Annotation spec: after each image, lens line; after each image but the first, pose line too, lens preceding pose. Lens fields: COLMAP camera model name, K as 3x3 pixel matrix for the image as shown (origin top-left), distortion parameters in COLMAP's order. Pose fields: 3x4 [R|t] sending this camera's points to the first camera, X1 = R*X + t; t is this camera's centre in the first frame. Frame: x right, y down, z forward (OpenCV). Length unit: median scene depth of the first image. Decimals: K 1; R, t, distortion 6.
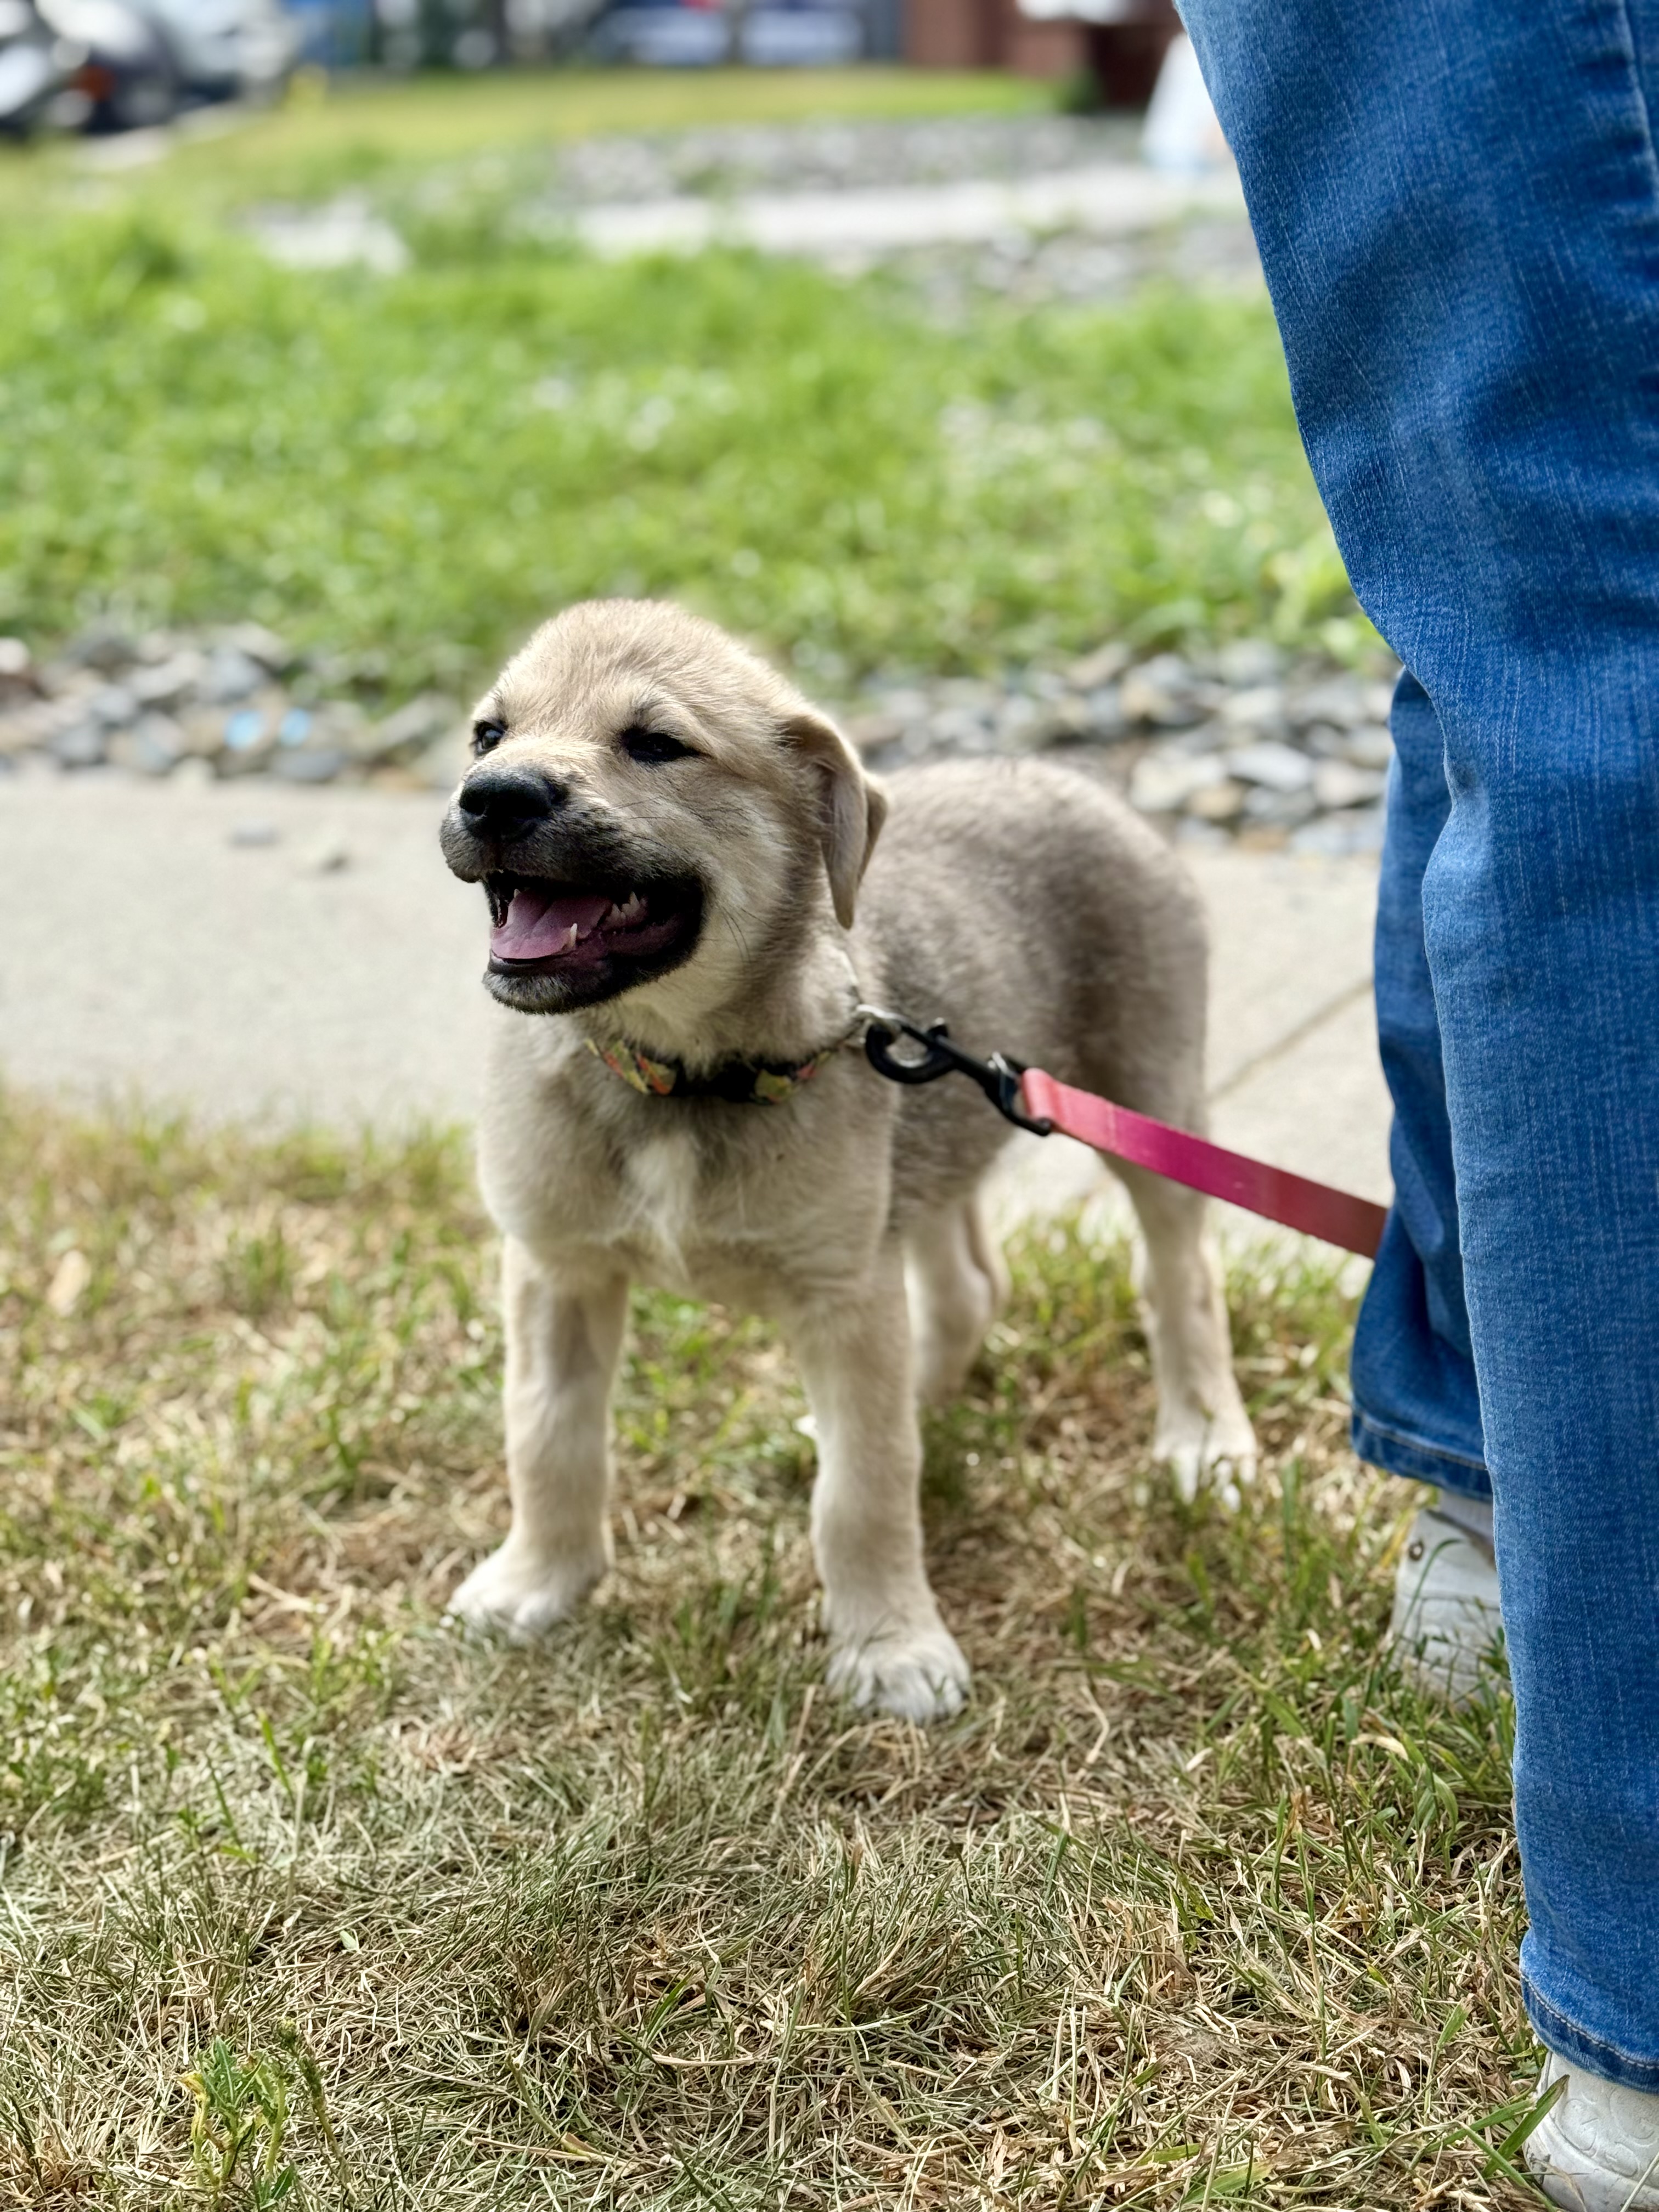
lens RADIAL K [[2873.2, 0, 829.5], [0, 2873.2, 1106.0], [0, 0, 1]] dist [0.164700, -0.272311]
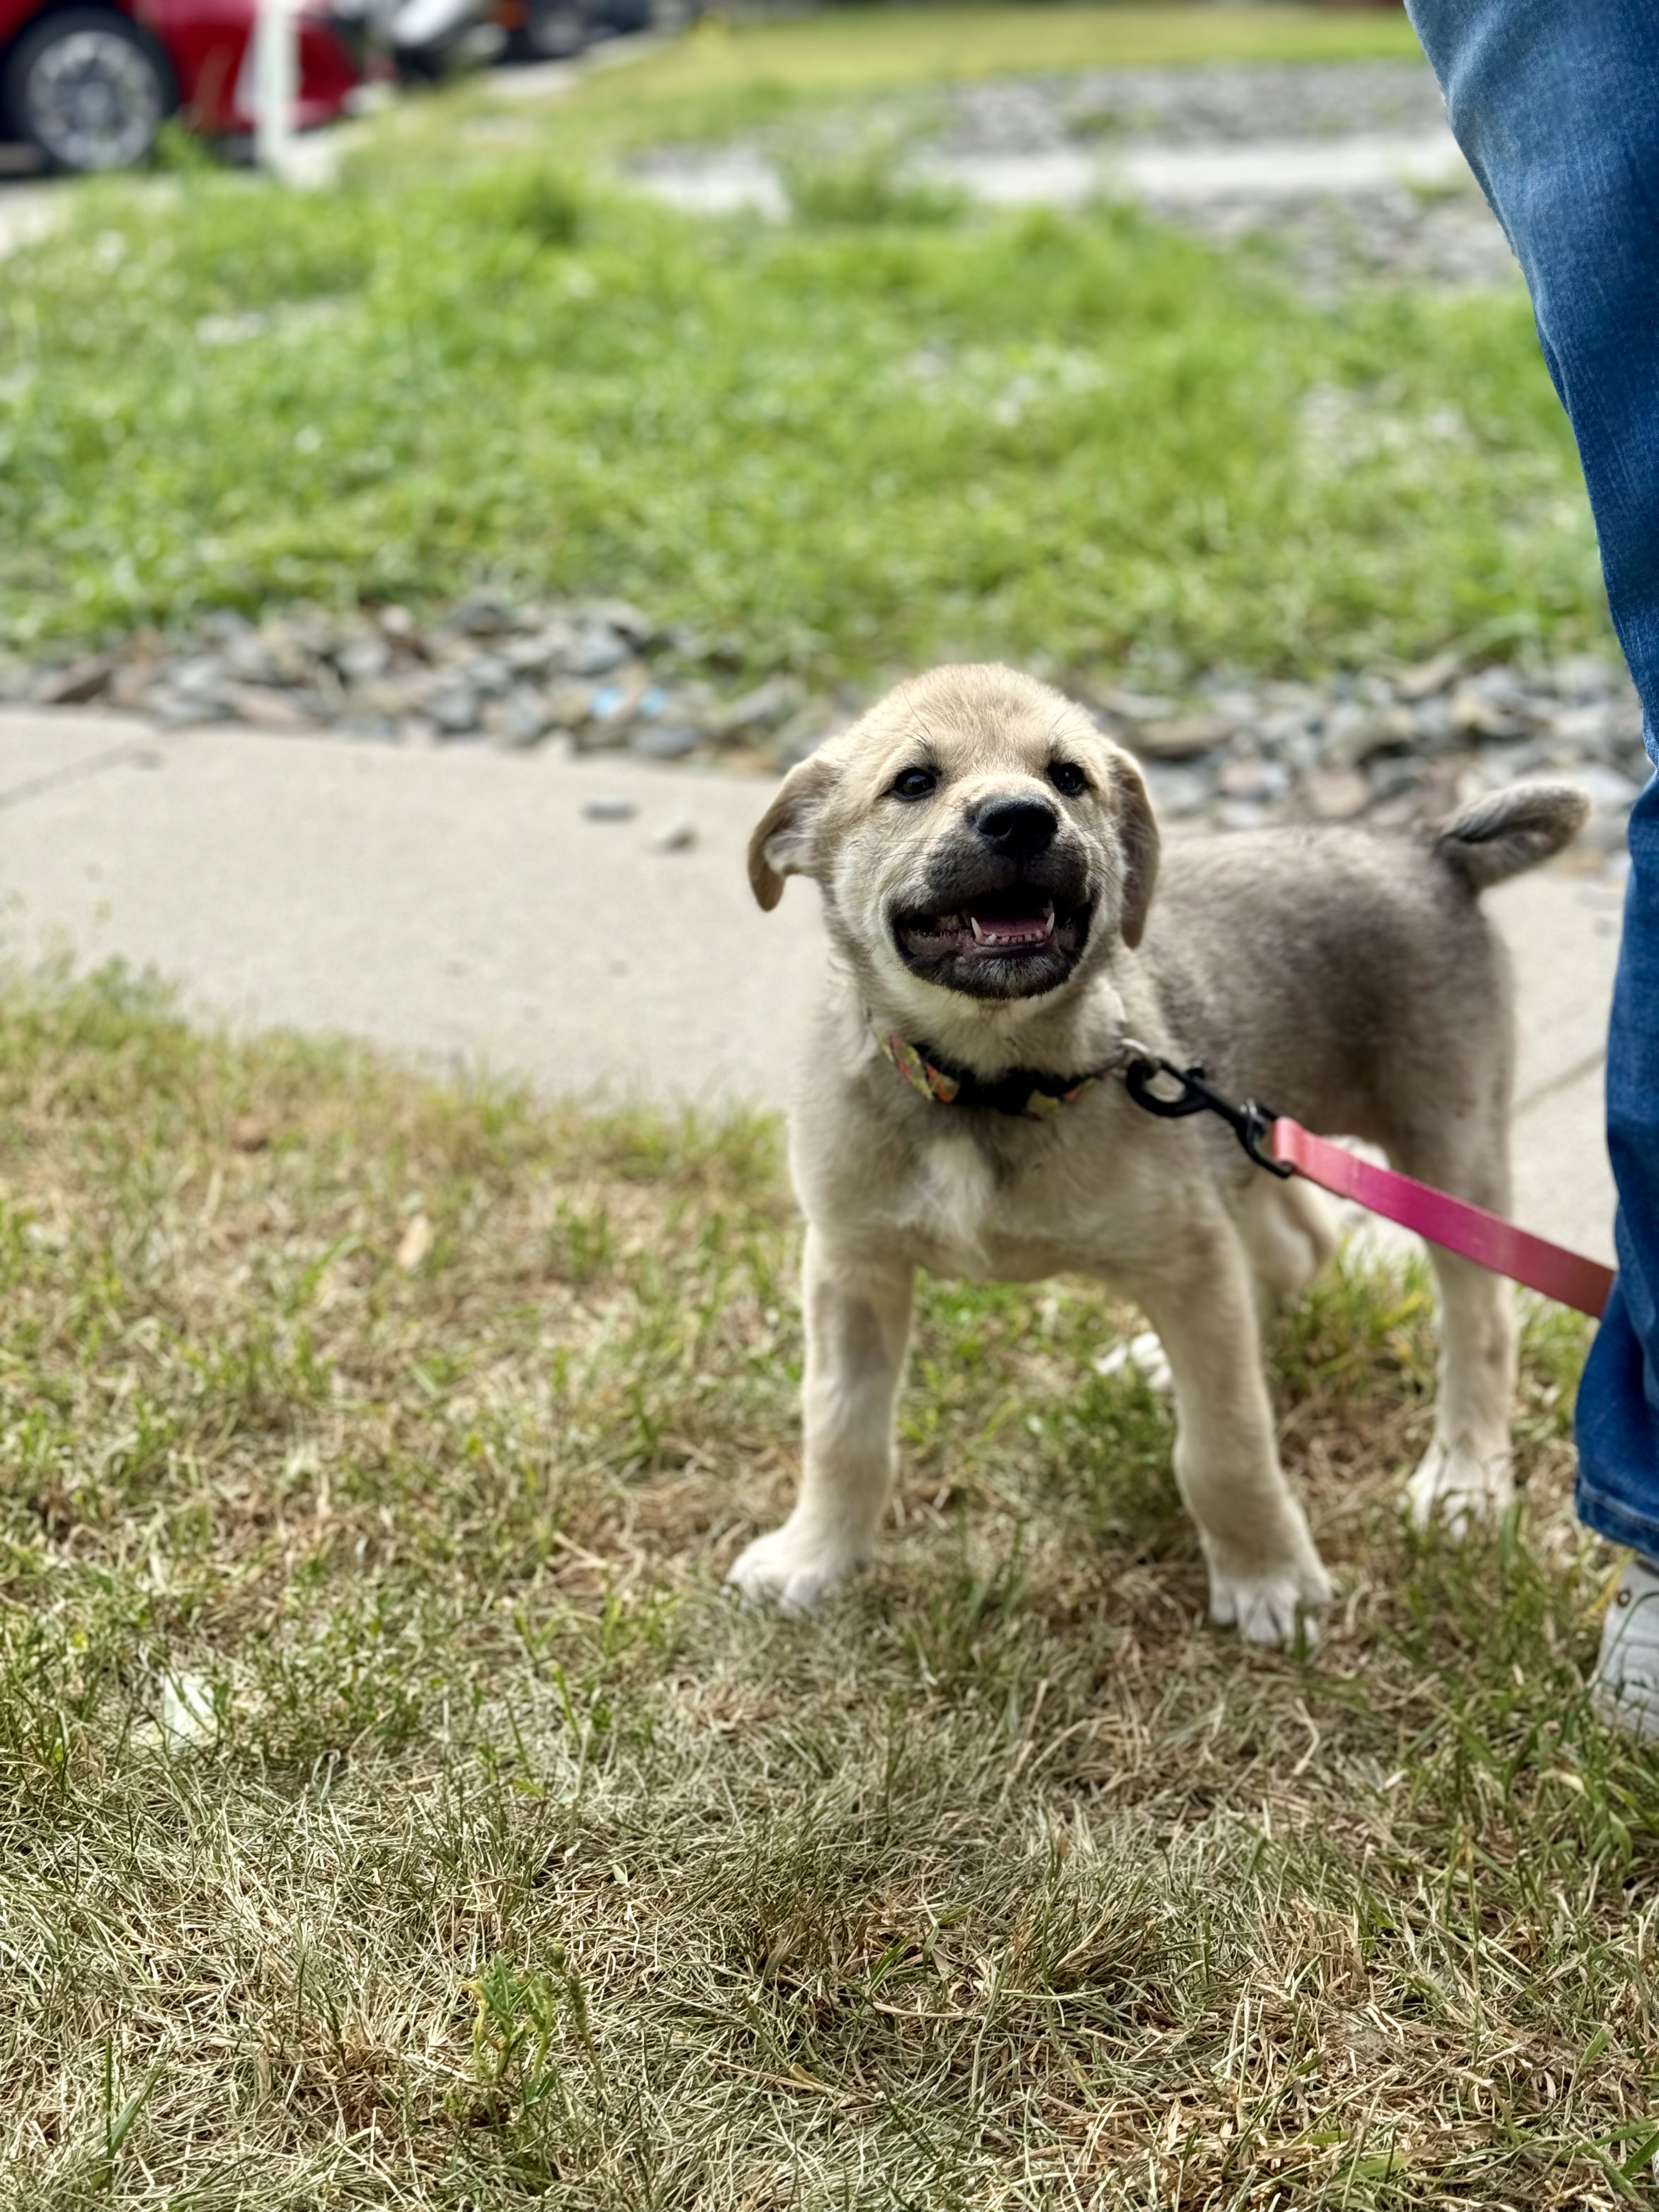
lens RADIAL K [[2873.2, 0, 829.5], [0, 2873.2, 1106.0], [0, 0, 1]] dist [0.164700, -0.272311]
pose [[0.991276, 0.053123, -0.120626, 0.034293], [-0.049958, 0.998327, 0.029113, -0.045903], [0.121970, -0.022833, 0.992271, -0.097650]]
